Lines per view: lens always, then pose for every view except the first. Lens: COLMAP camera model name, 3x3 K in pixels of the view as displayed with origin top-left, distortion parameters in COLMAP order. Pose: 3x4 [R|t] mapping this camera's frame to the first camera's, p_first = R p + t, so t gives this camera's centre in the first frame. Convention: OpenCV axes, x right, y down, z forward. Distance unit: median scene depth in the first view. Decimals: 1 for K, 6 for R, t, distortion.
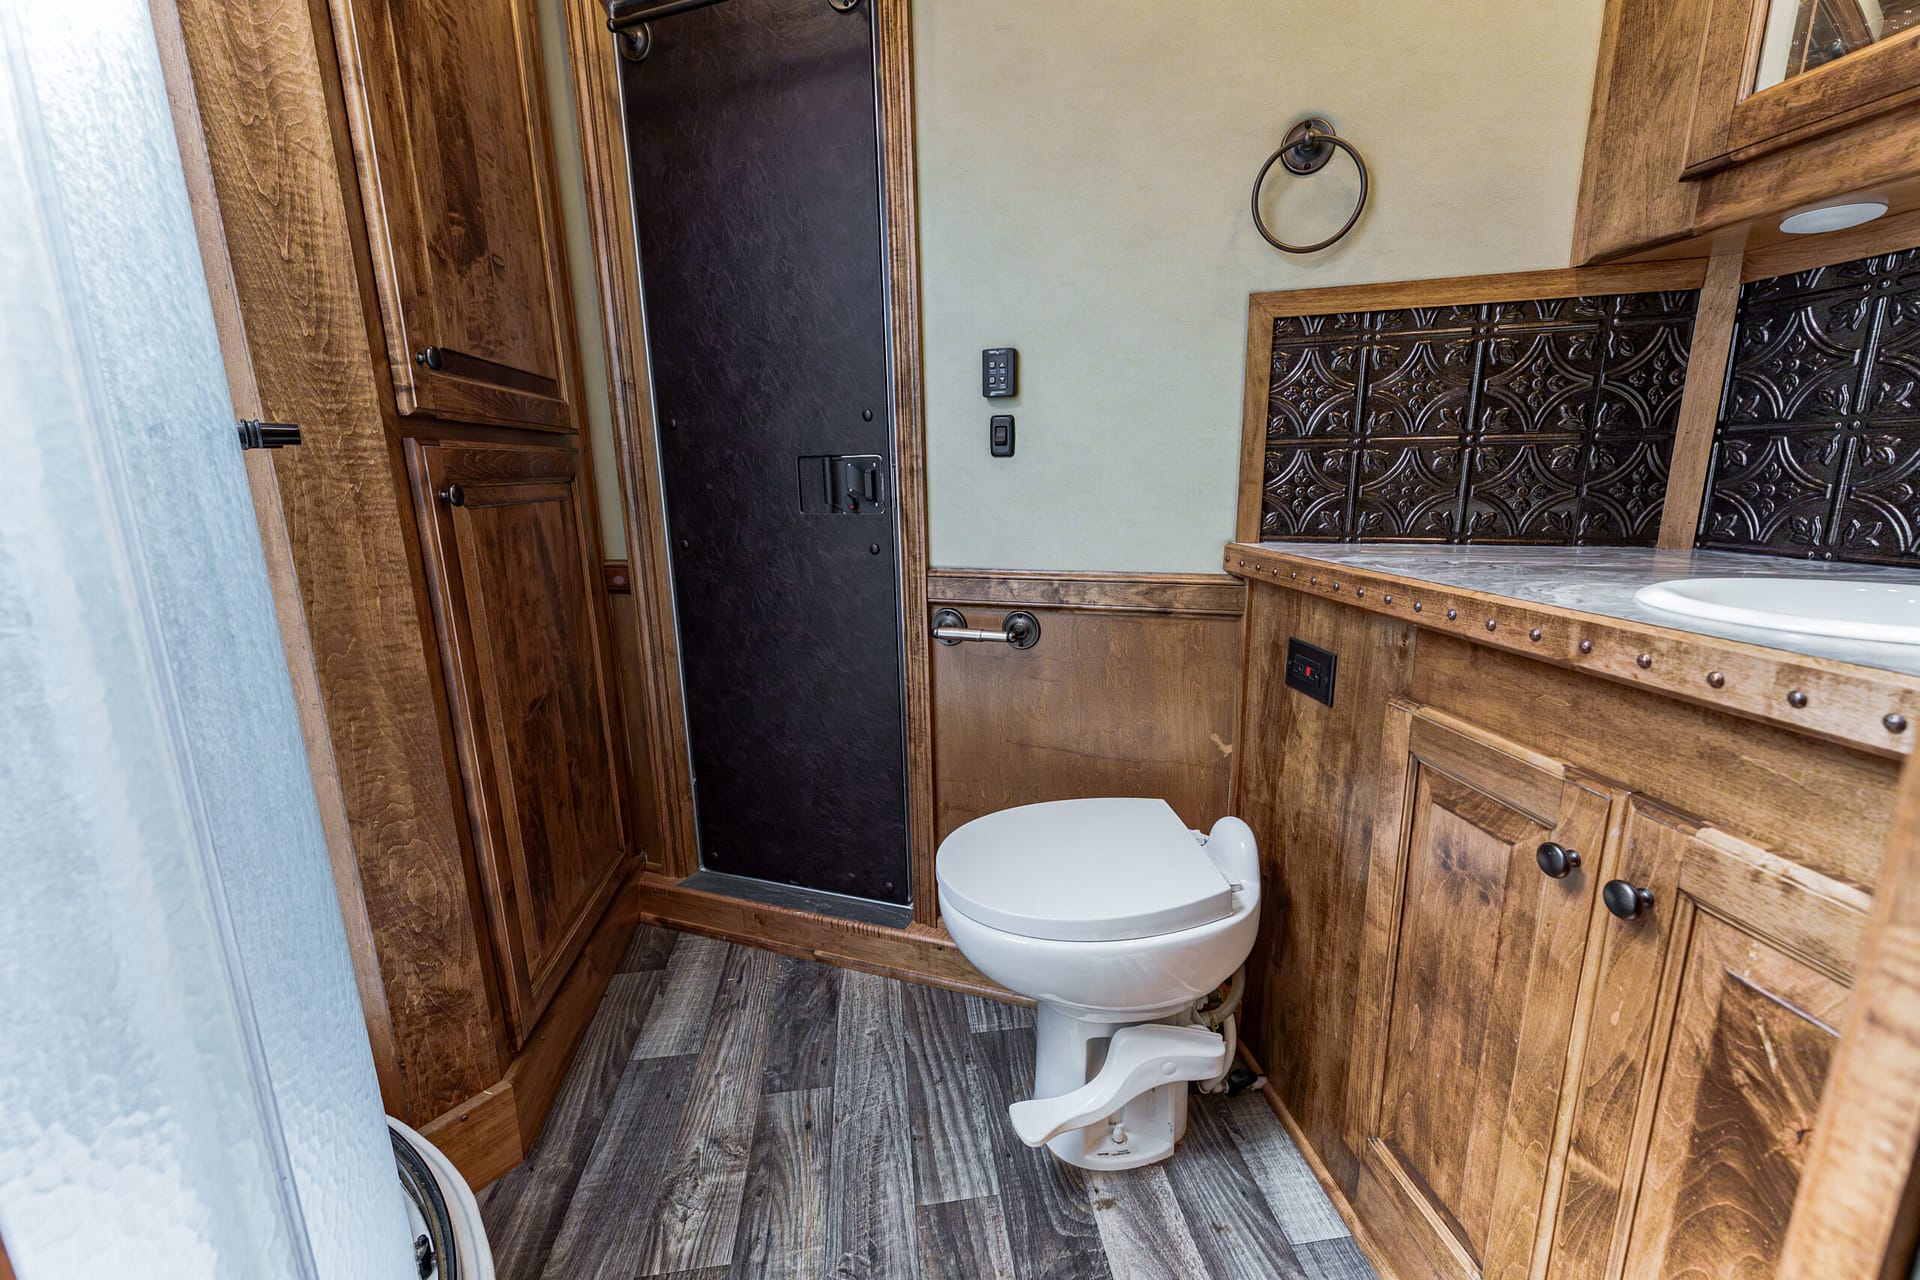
lens RADIAL K [[764.1, 0, 972.1], [0, 764.1, 639.8], [0, 0, 1]] dist [0.000082, -0.000270]
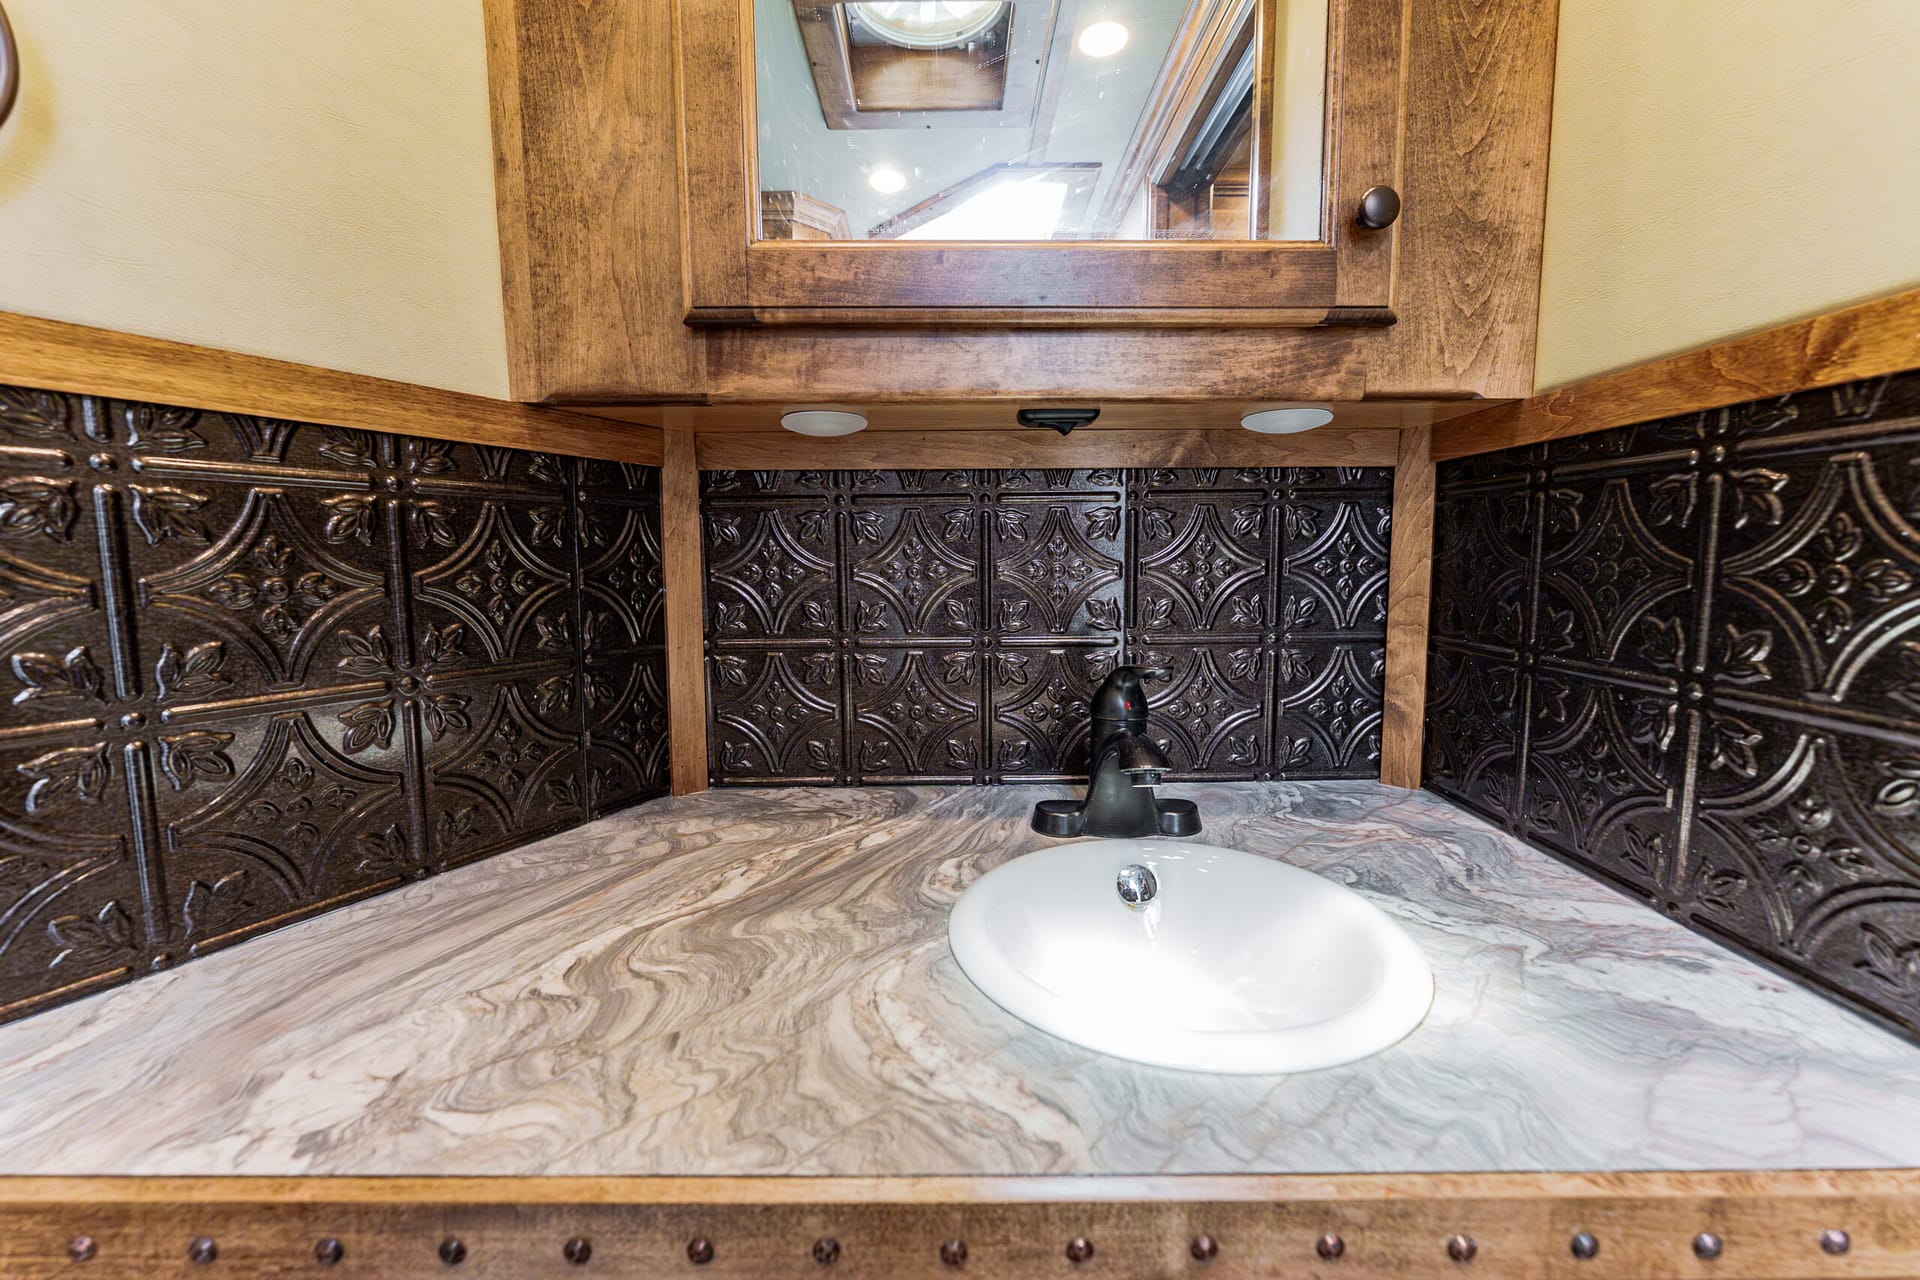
lens RADIAL K [[789.7, 0, 964.2], [0, 789.7, 634.7], [0, 0, 1]] dist [0.000911, -0.001537]
pose [[0.135225, -0.086991, 0.986989, 0.190161], [0.226022, 0.972582, 0.054755, -0.251624], [-0.964691, 0.215677, 0.151180, 0.579501]]
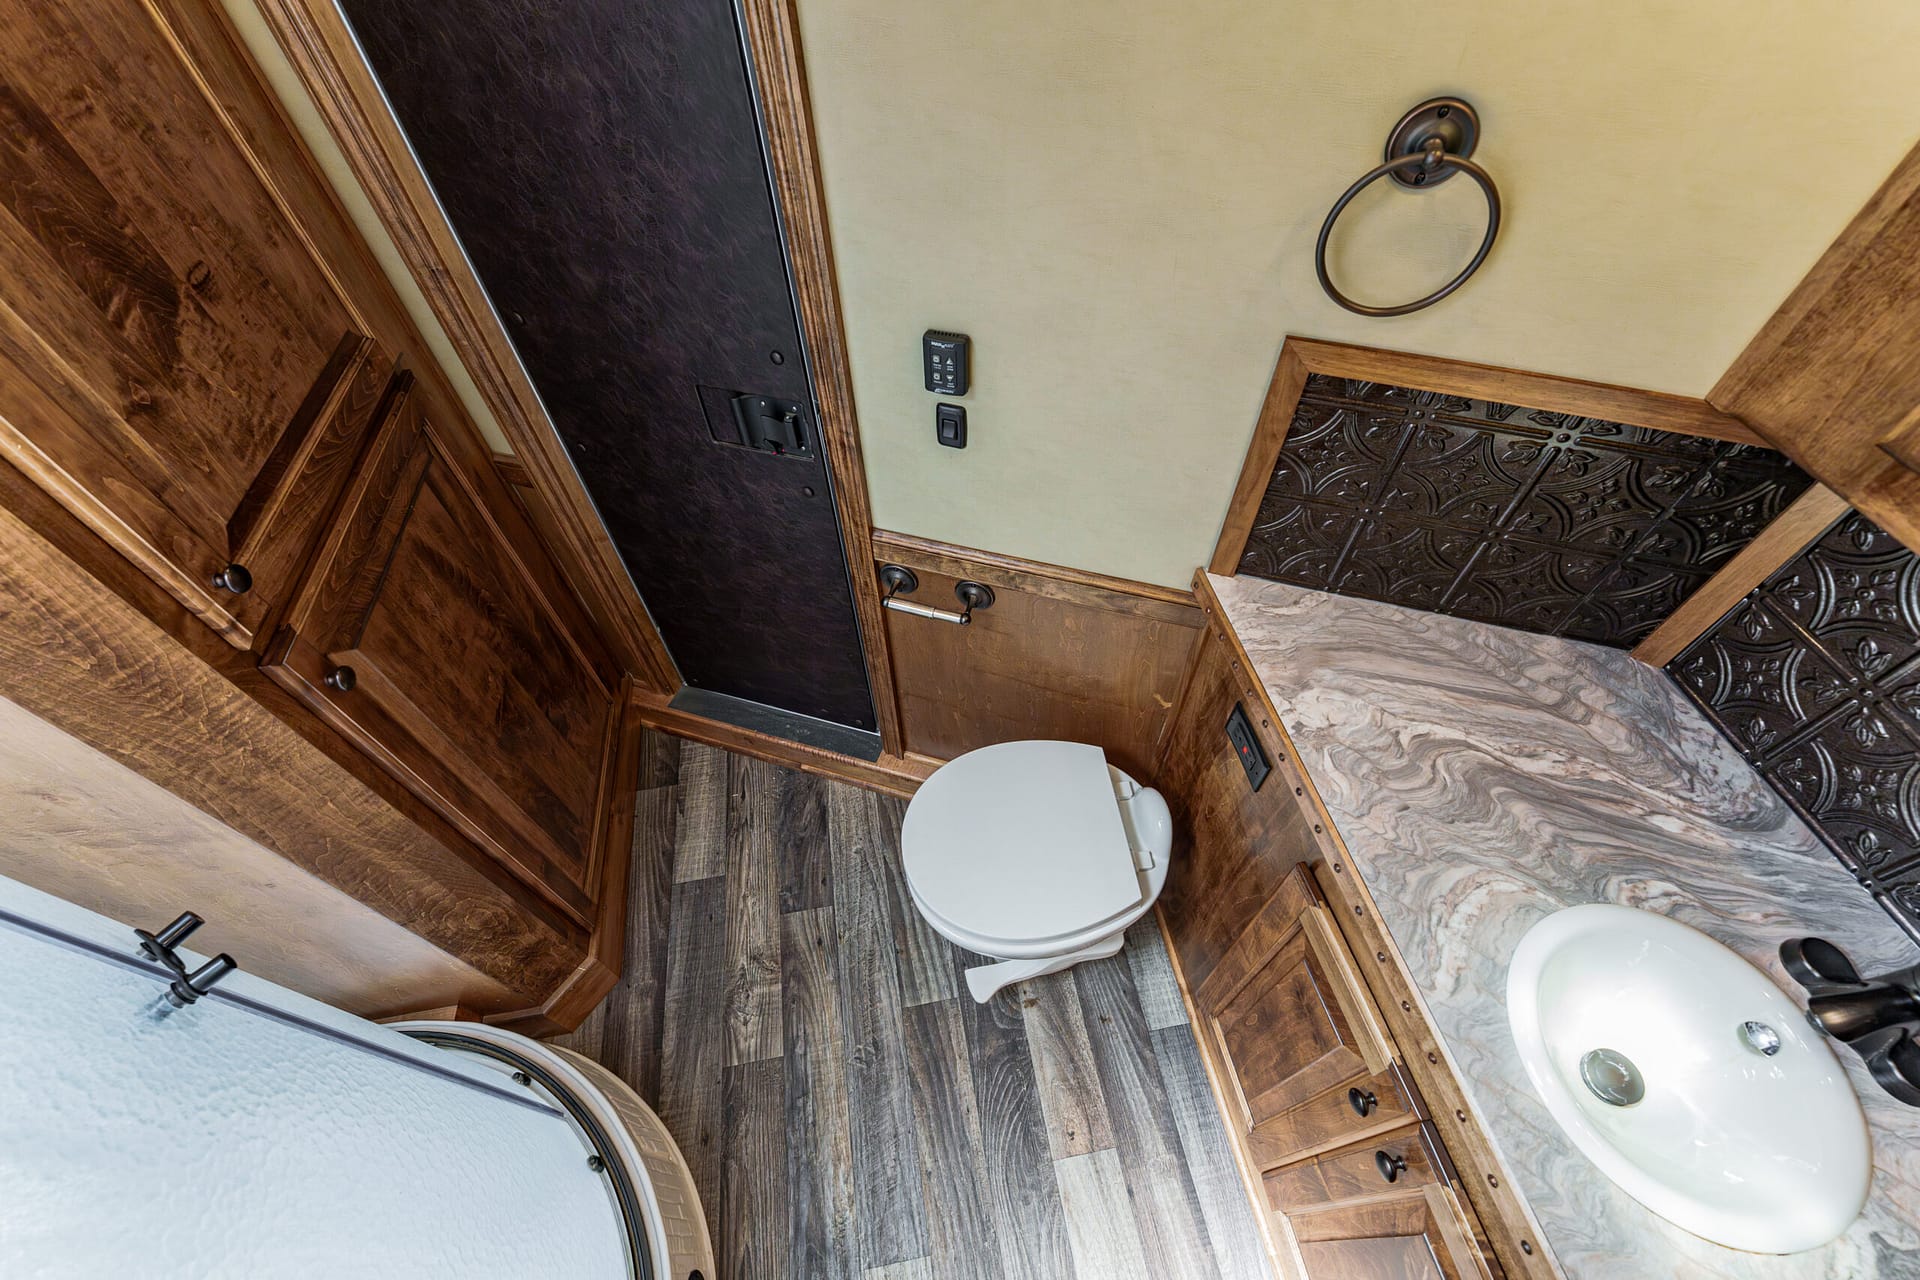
lens RADIAL K [[764.1, 0, 956.5], [0, 764.1, 640.9], [0, 0, 1]] dist [0.000082, -0.000270]
pose [[0.999187, -0.034253, 0.021266, 0.025353], [0.013815, 0.786419, 0.617539, -0.746211], [-0.037877, -0.616744, 0.786252, 0.284103]]
